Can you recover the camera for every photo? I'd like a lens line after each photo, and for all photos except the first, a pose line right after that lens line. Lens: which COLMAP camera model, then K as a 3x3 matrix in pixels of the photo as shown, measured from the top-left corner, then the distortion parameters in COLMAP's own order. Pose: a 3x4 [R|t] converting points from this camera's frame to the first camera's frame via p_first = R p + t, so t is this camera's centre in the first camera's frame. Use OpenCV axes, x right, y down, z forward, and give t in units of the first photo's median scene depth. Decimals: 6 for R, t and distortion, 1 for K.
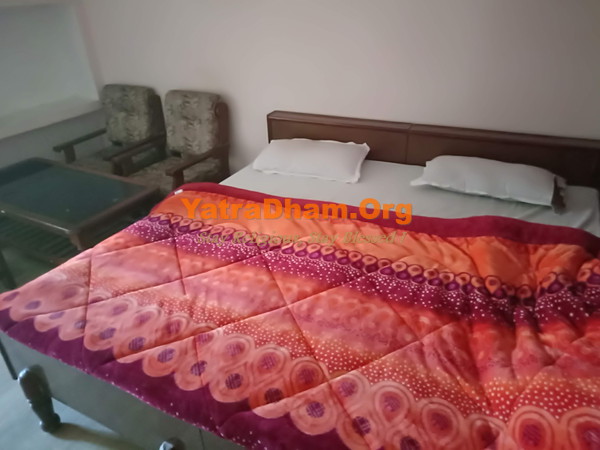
lens RADIAL K [[424.6, 0, 300.0], [0, 424.6, 225.0], [0, 0, 1]] dist [-0.000841, -0.000203]
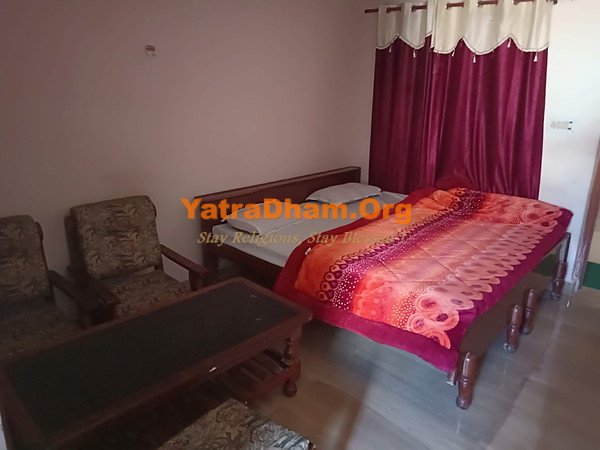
lens RADIAL K [[424.6, 0, 300.0], [0, 424.6, 225.0], [0, 0, 1]] dist [-0.000841, -0.000203]
pose [[0.317512, -0.246732, 0.915592, -1.279060], [0.459030, 0.884877, 0.079271, -0.229416], [-0.829746, 0.395115, 0.394216, 0.514361]]
